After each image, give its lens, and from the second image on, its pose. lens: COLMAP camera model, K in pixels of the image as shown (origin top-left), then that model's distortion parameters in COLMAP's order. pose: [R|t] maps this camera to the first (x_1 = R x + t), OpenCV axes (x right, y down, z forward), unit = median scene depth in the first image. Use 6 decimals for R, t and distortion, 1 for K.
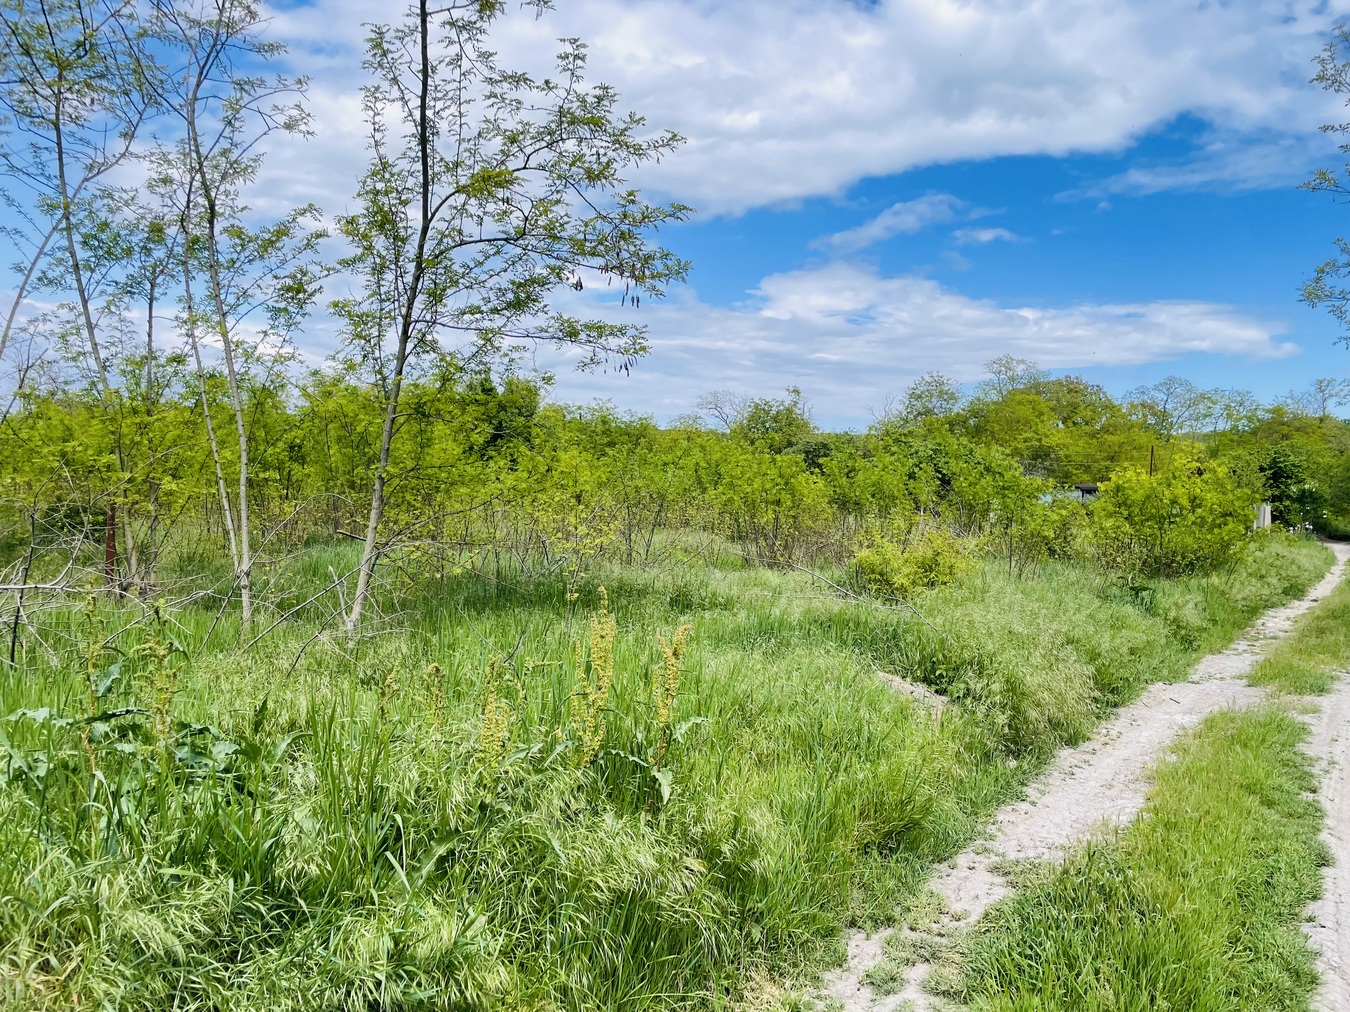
lens RADIAL K [[1012.6, 0, 698.4], [0, 1012.6, 494.7], [0, 0, 1]] dist [0.093550, -0.128802]
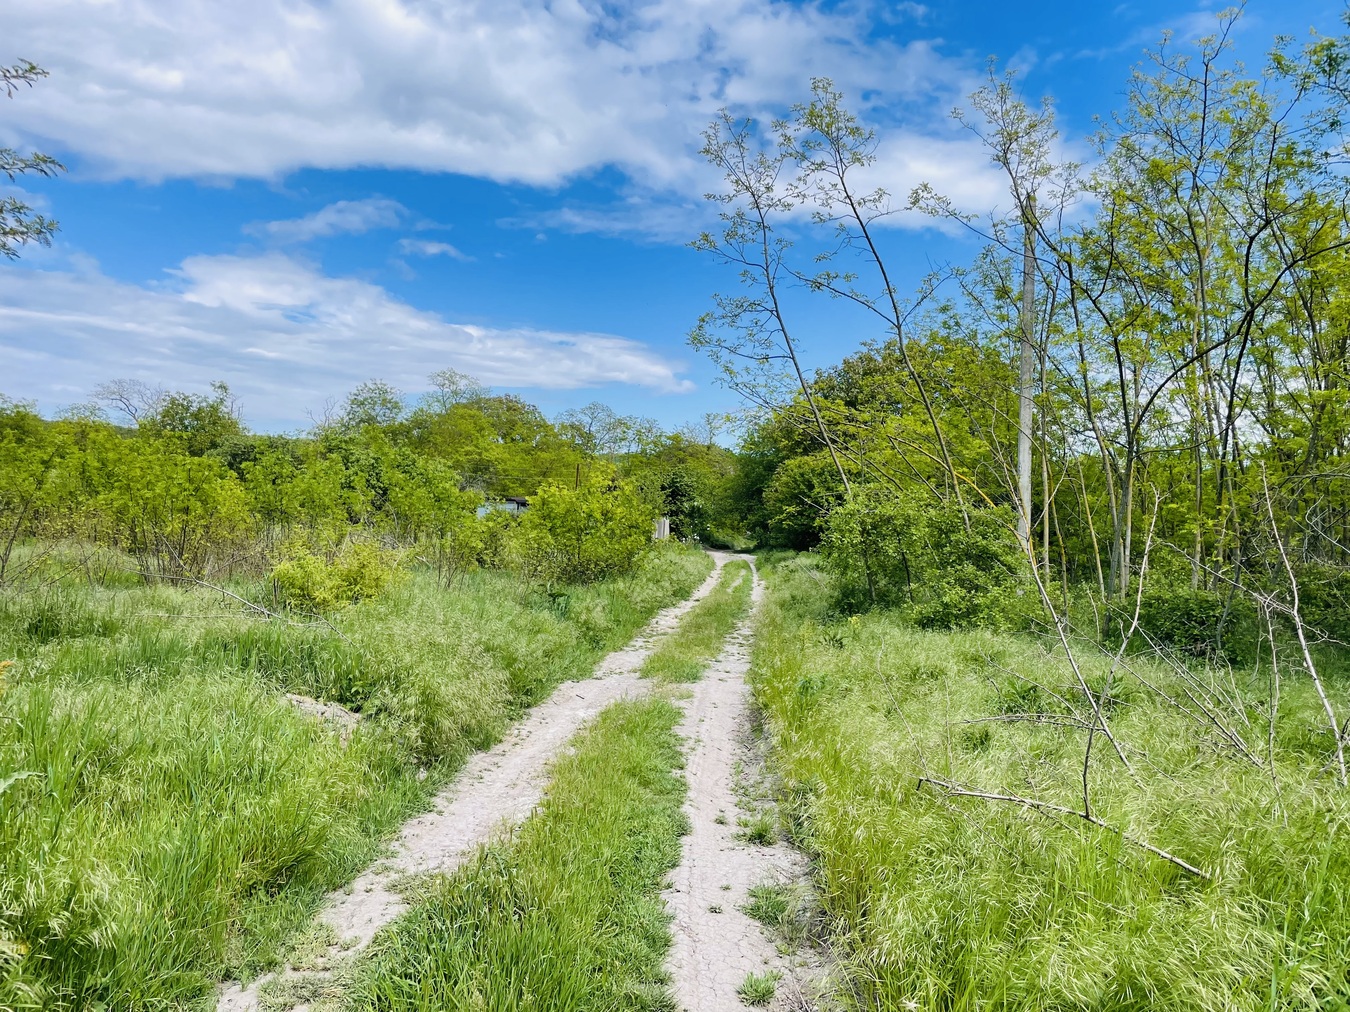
lens RADIAL K [[1010.7, 0, 678.8], [0, 1010.7, 516.3], [0, 0, 1]] dist [0.090591, -0.126991]
pose [[0.870470, 0.013339, 0.492040, 0.011308], [-0.018883, 0.999802, 0.006301, -0.000778], [-0.491859, -0.014776, 0.870550, 0.004212]]
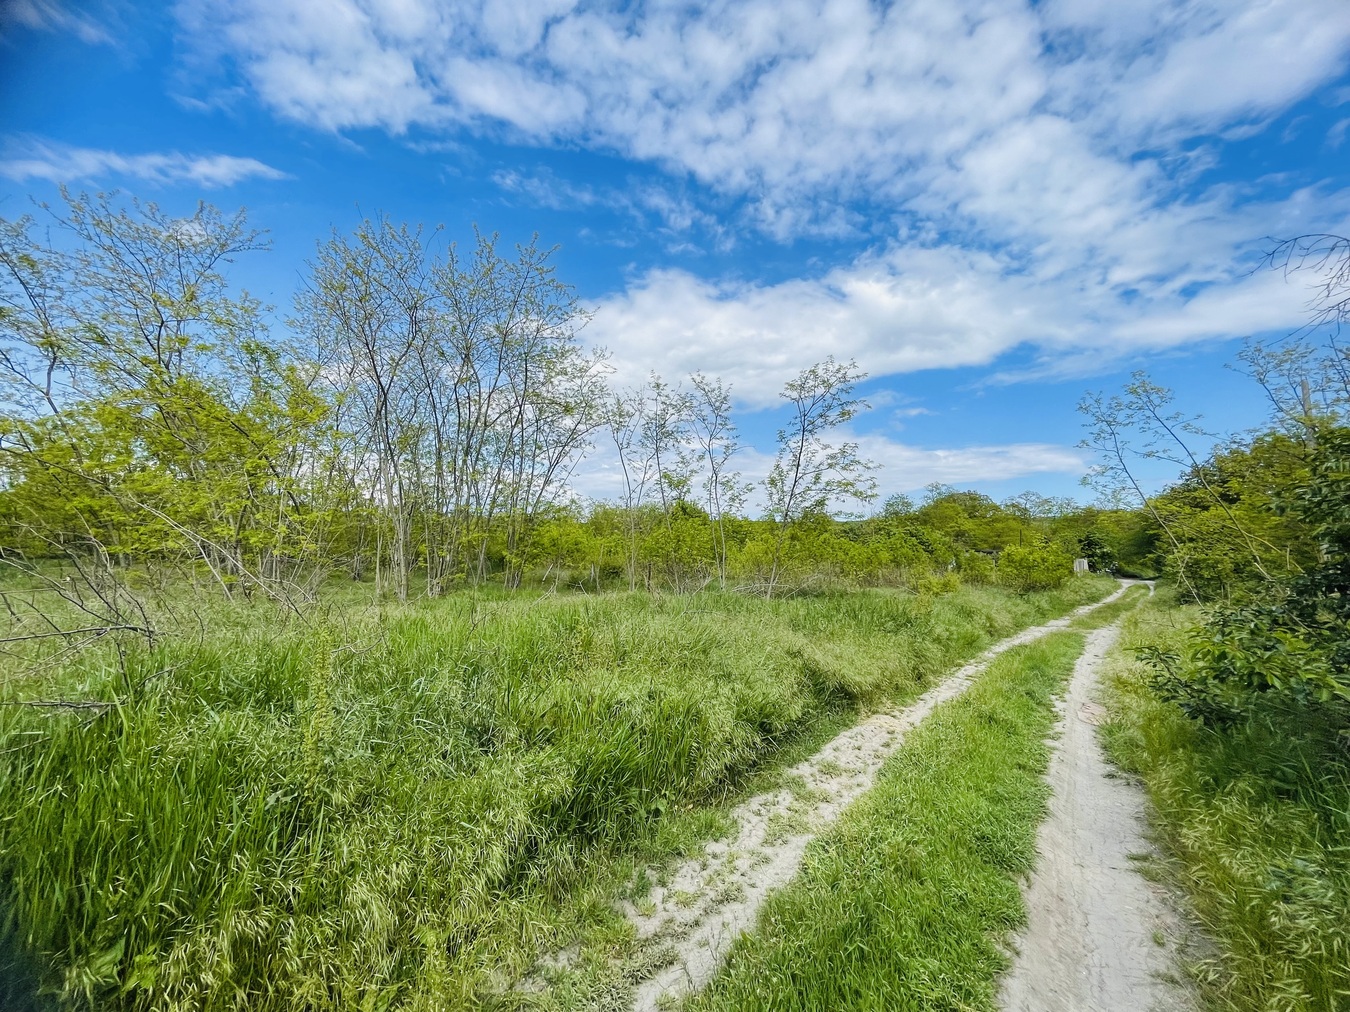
lens RADIAL K [[556.1, 0, 675.0], [0, 556.1, 506.0], [0, 0, 1]] dist [-0.002316, -0.000063]
pose [[0.990562, -0.023108, -0.135102, -0.198117], [0.010946, 0.995874, -0.090085, -0.012103], [0.136626, 0.087756, 0.986728, -0.423200]]
